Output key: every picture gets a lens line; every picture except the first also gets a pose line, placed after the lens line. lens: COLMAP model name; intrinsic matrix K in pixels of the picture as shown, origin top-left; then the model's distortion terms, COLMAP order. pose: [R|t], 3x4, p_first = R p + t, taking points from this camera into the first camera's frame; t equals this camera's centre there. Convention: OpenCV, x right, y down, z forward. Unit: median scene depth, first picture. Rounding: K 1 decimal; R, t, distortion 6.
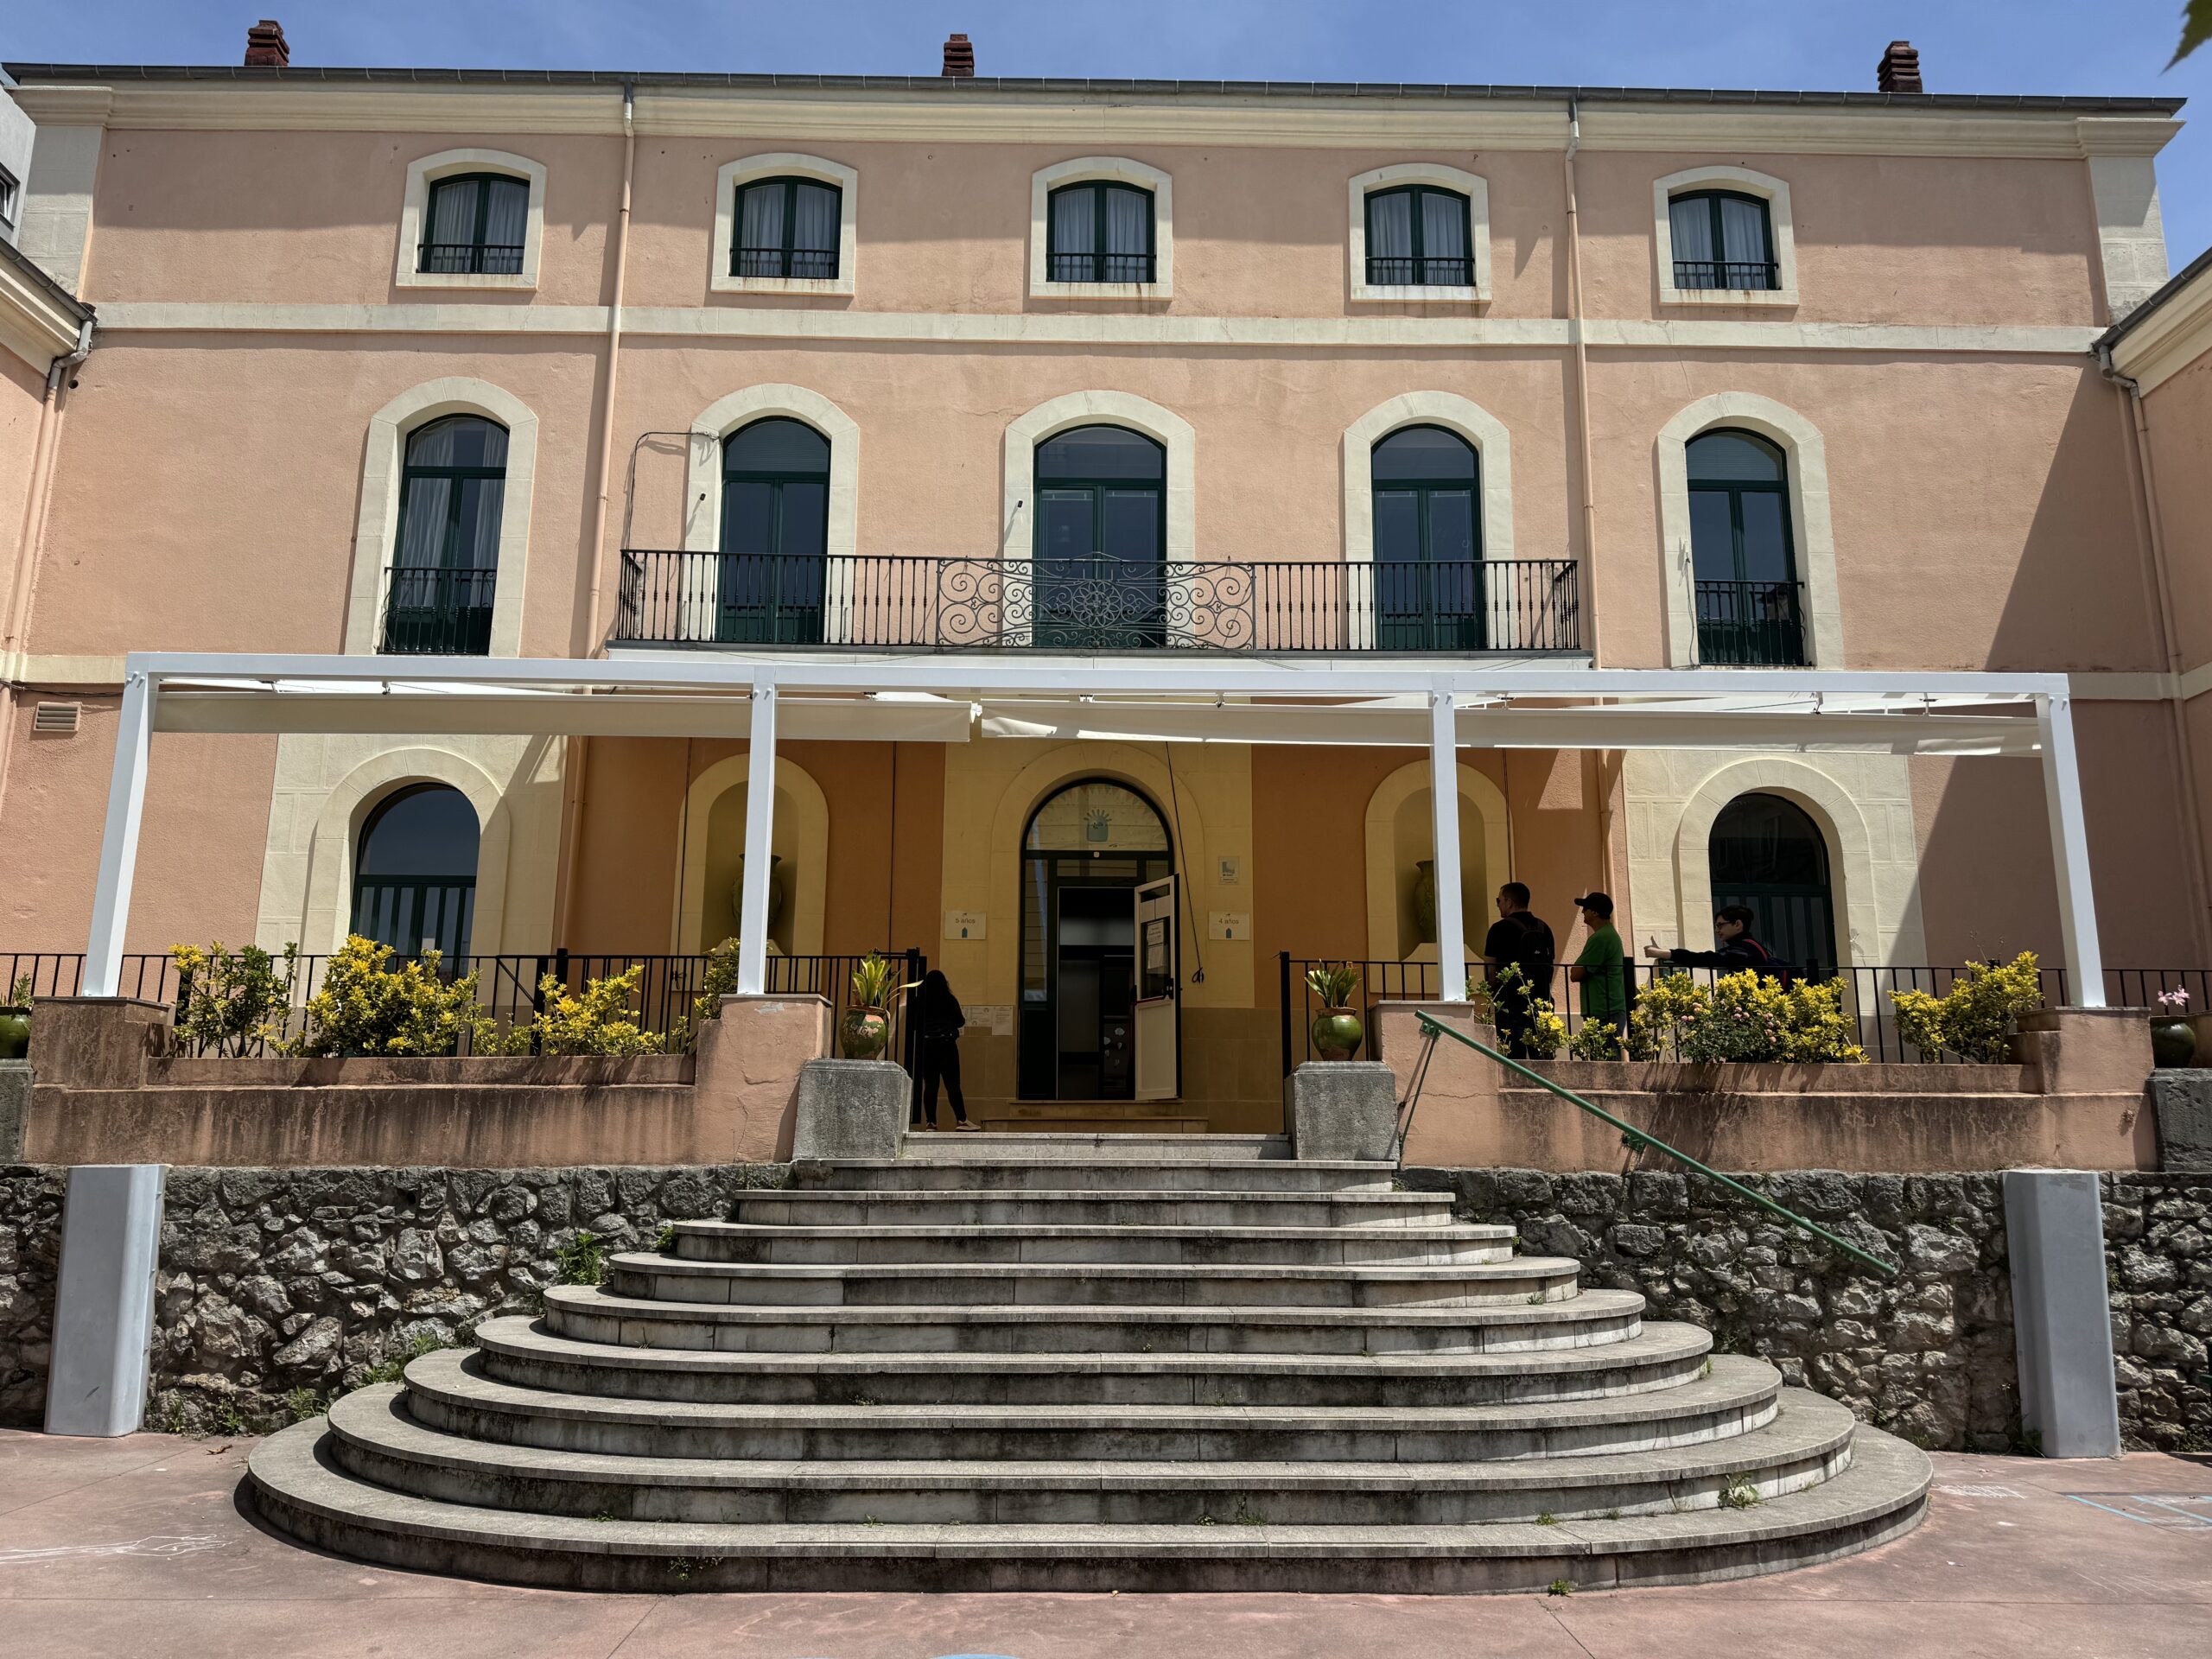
lens RADIAL K [[1569.4, 0, 1090.1], [0, 1569.4, 825.3], [0, 0, 1]] dist [0.034031, -0.042527]
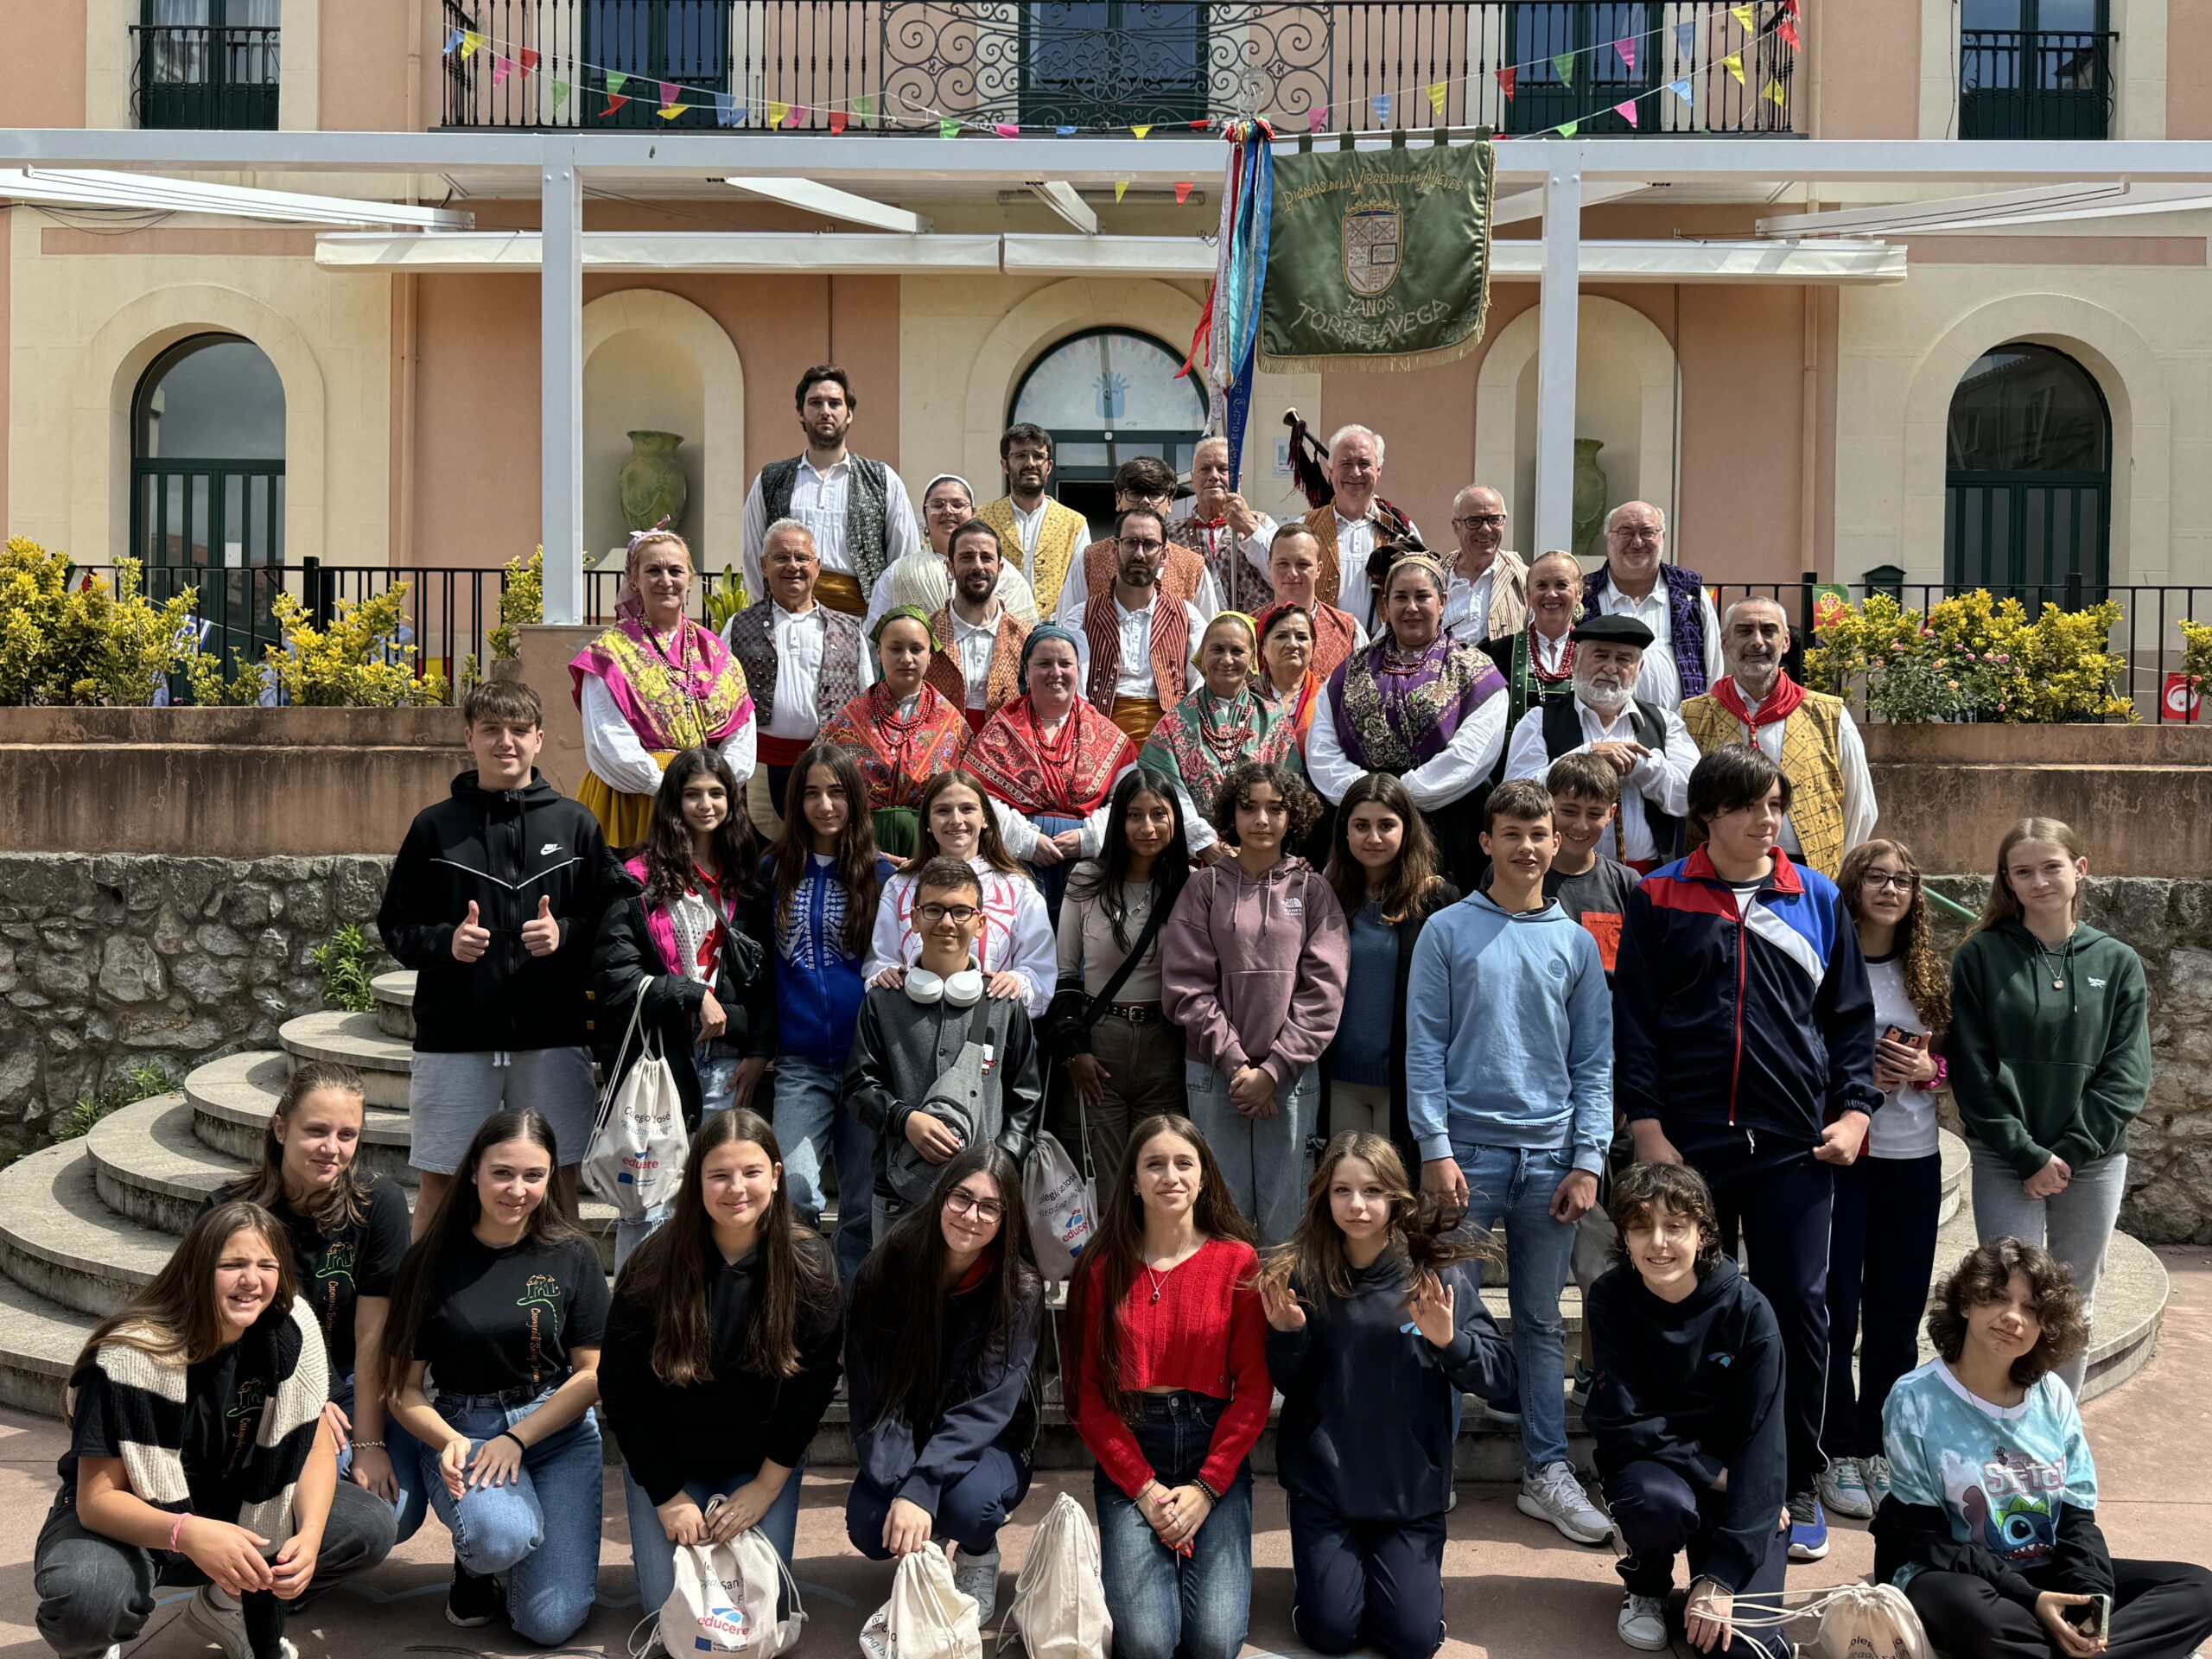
lens RADIAL K [[1920.1, 0, 1116.5], [0, 1920.1, 835.4], [0, 0, 1]] dist [-0.013250, -0.003547]
pose [[0.999458, 0.005804, -0.032413, 0.066964], [0.001504, 0.975265, 0.221033, 0.010762], [0.032894, -0.220962, 0.974728, 0.146419]]
